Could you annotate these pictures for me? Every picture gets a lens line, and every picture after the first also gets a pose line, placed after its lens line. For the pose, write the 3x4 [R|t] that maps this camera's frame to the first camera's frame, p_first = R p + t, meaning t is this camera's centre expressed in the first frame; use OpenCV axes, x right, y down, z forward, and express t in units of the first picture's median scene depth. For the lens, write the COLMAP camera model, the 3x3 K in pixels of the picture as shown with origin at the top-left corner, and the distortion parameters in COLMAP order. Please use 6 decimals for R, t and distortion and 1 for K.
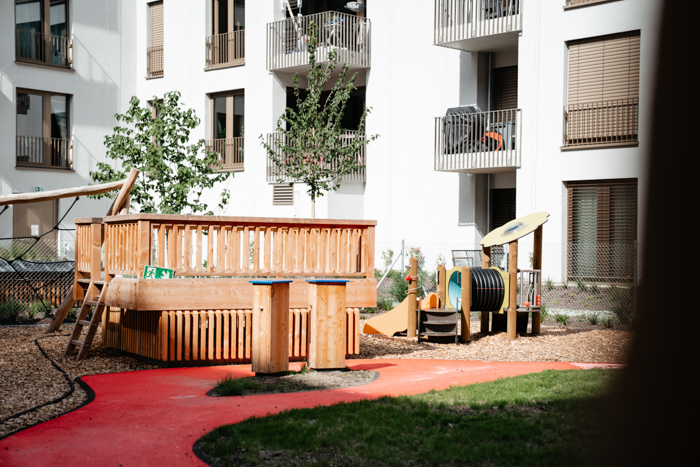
lens RADIAL K [[1182.2, 0, 350.0], [0, 1182.2, 233.5], [0, 0, 1]] dist [0.005589, 0.032262]
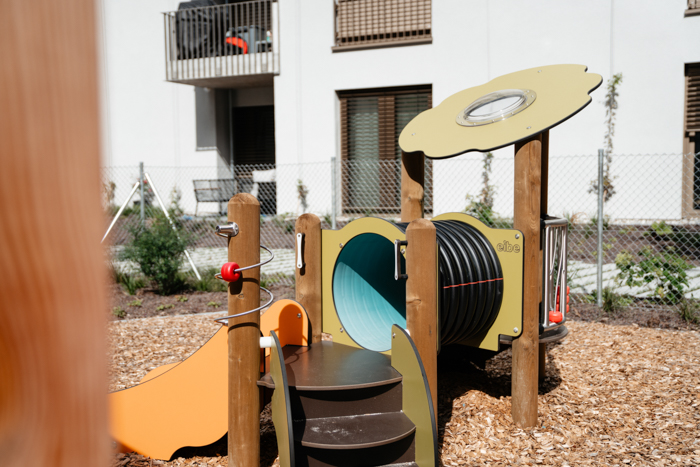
lens RADIAL K [[741.1, 0, 350.0], [0, 741.1, 233.5], [0, 0, 1]] dist [0.001573, 0.000120]
pose [[0.937534, -0.049180, 0.344399, 0.010370], [0.020257, 0.995995, 0.087084, 0.008662], [-0.347303, -0.074668, 0.934776, 0.495594]]
